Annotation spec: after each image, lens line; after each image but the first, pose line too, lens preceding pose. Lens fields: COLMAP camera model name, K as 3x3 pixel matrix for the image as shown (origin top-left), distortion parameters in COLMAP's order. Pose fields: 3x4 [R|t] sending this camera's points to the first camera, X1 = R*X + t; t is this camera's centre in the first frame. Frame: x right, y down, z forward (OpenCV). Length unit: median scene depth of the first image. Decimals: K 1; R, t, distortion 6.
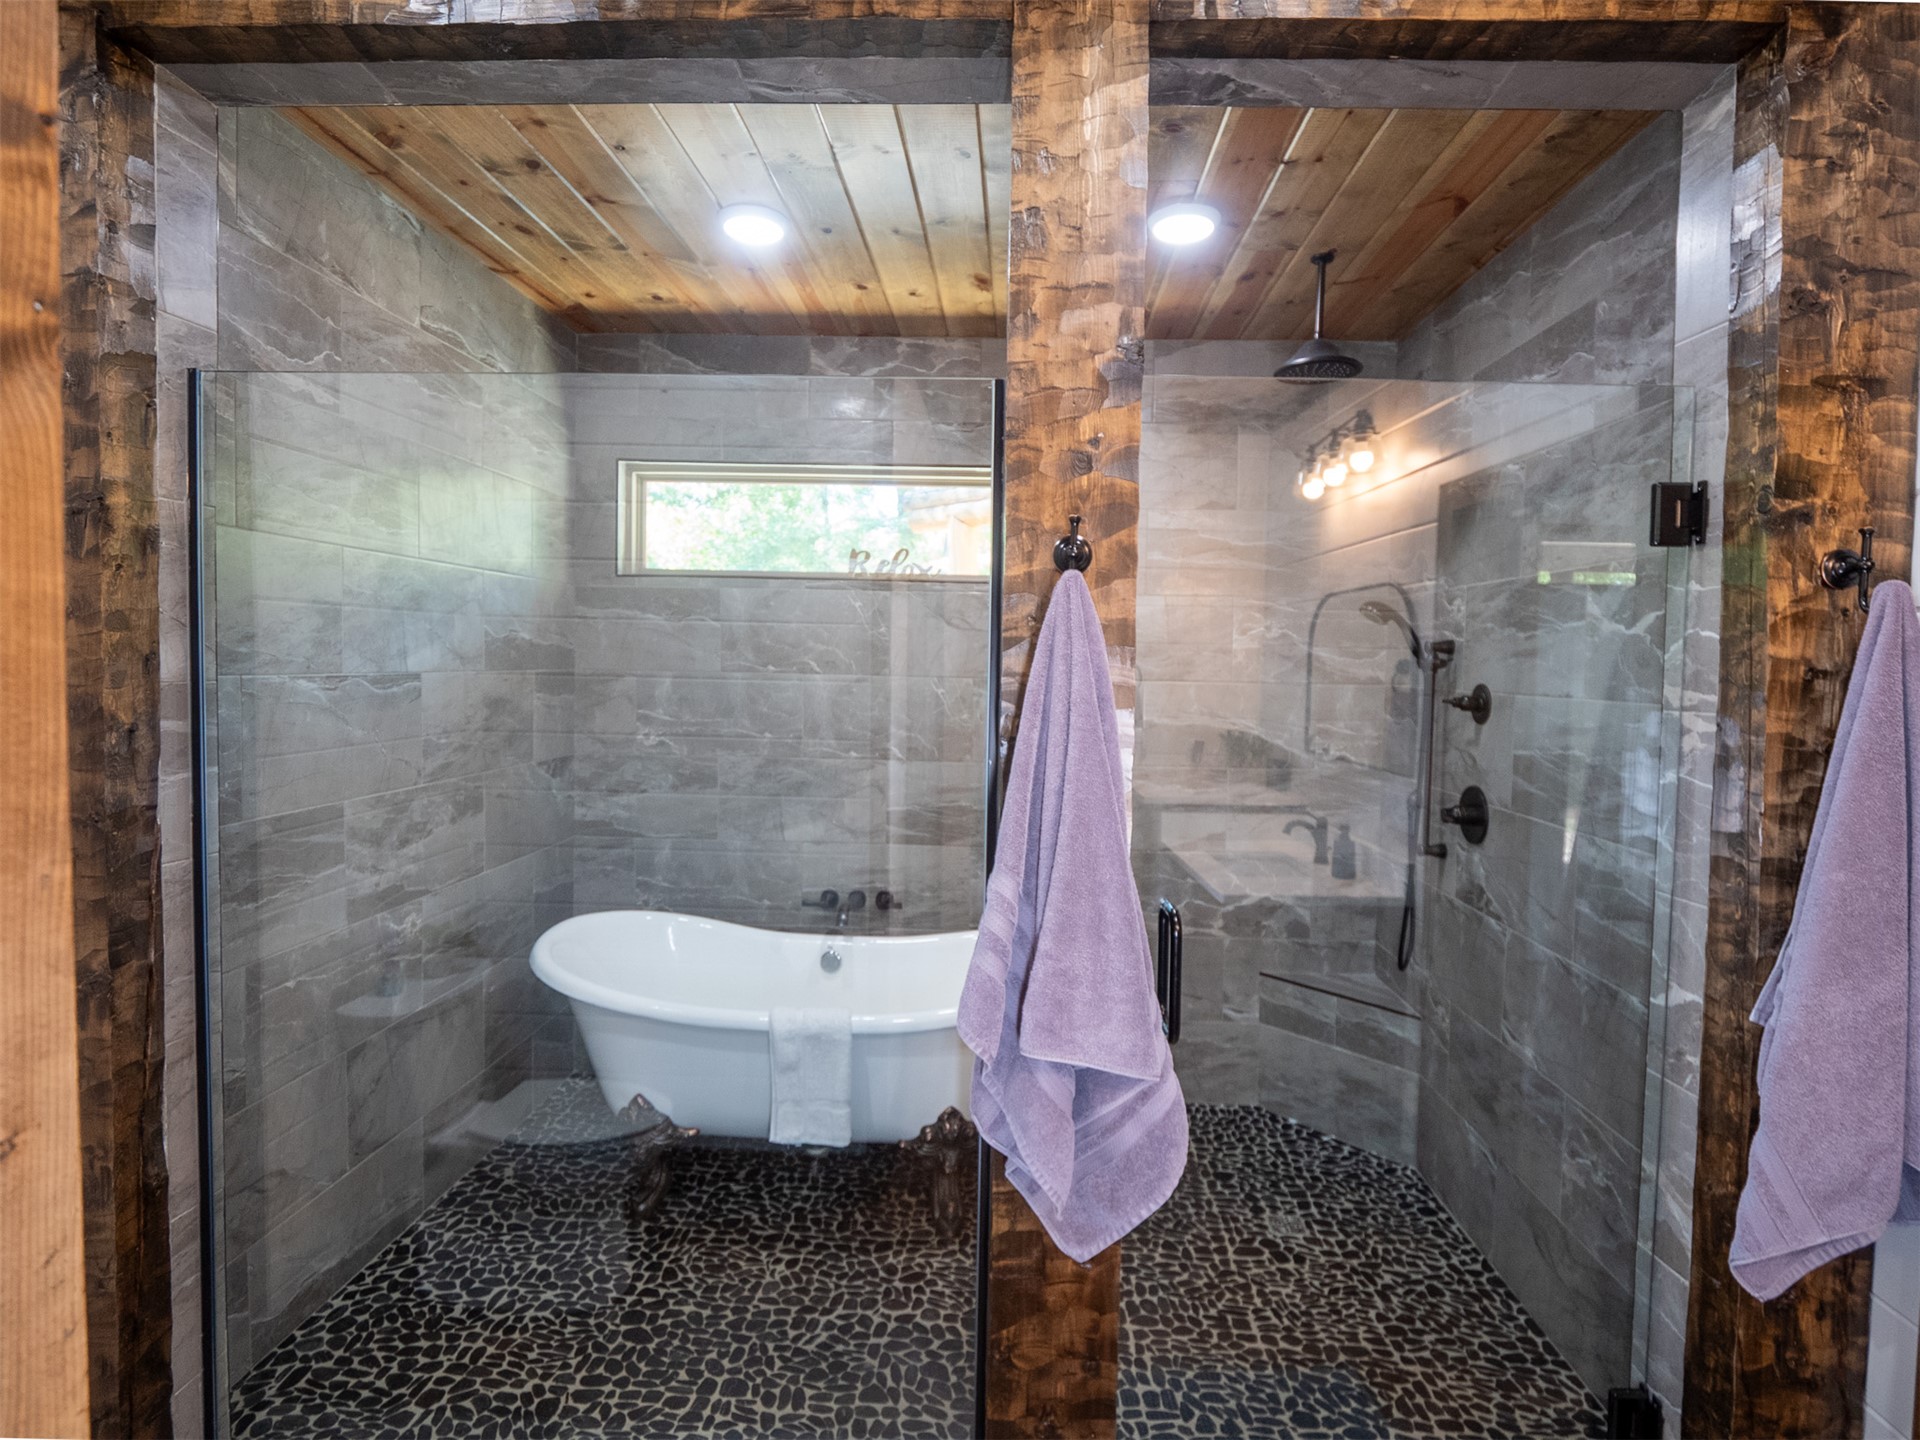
lens RADIAL K [[987.9, 0, 950.3], [0, 987.9, 691.4], [0, 0, 1]] dist [-0.005508, -0.008804]
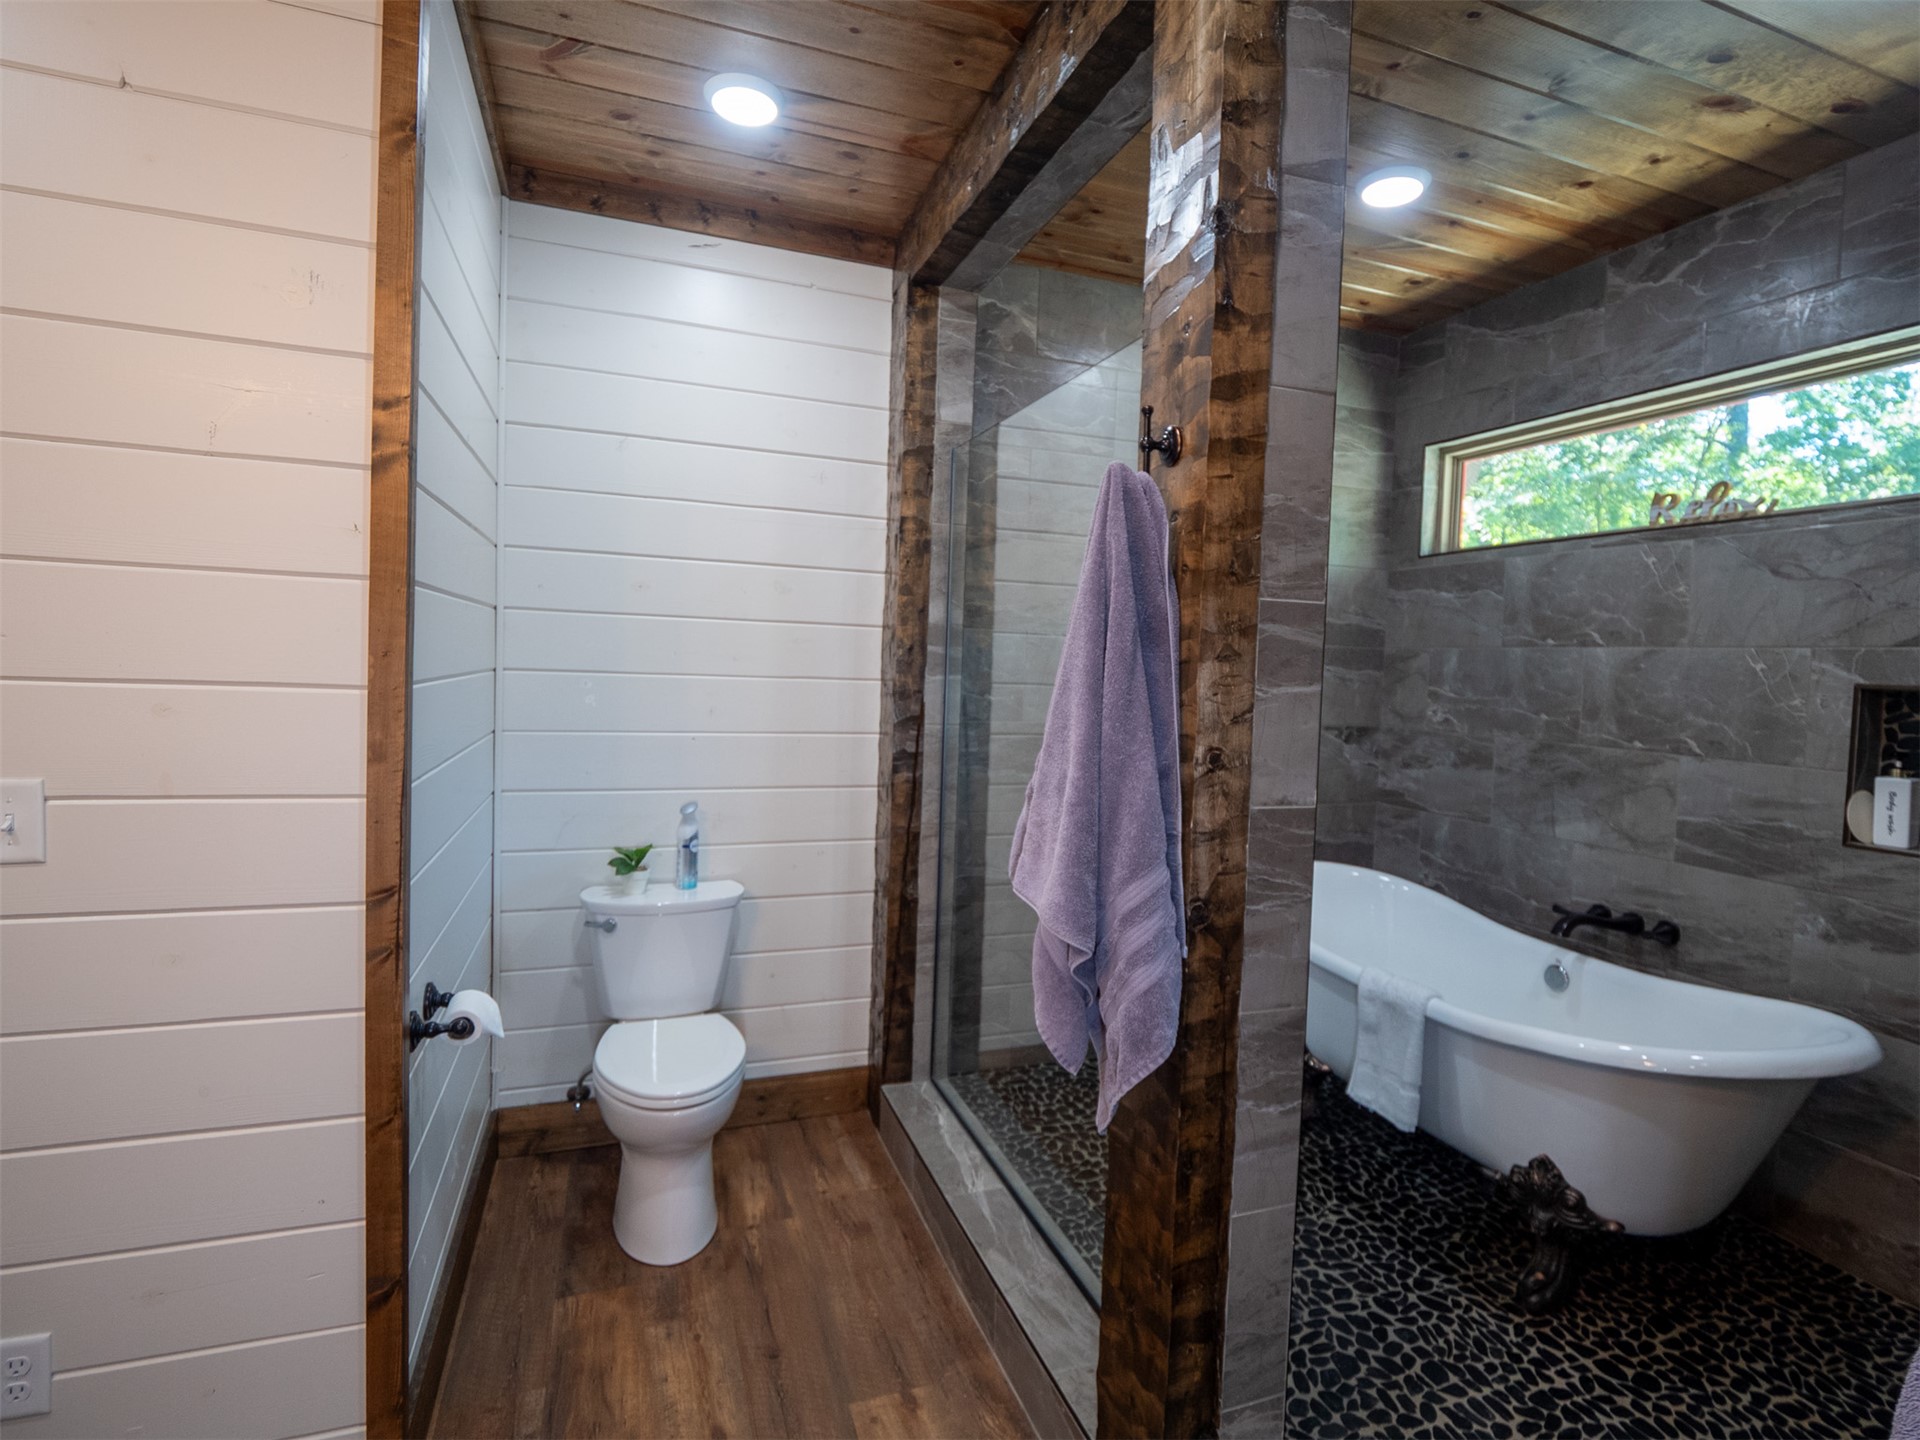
lens RADIAL K [[947.4, 0, 985.5], [0, 947.4, 698.1], [0, 0, 1]] dist [-0.012927, -0.000492]
pose [[0.385813, 0.026039, -0.922210, 0.434144], [-0.059159, 0.998243, 0.003436, 0.058139], [0.920678, 0.053231, 0.386675, 0.213108]]
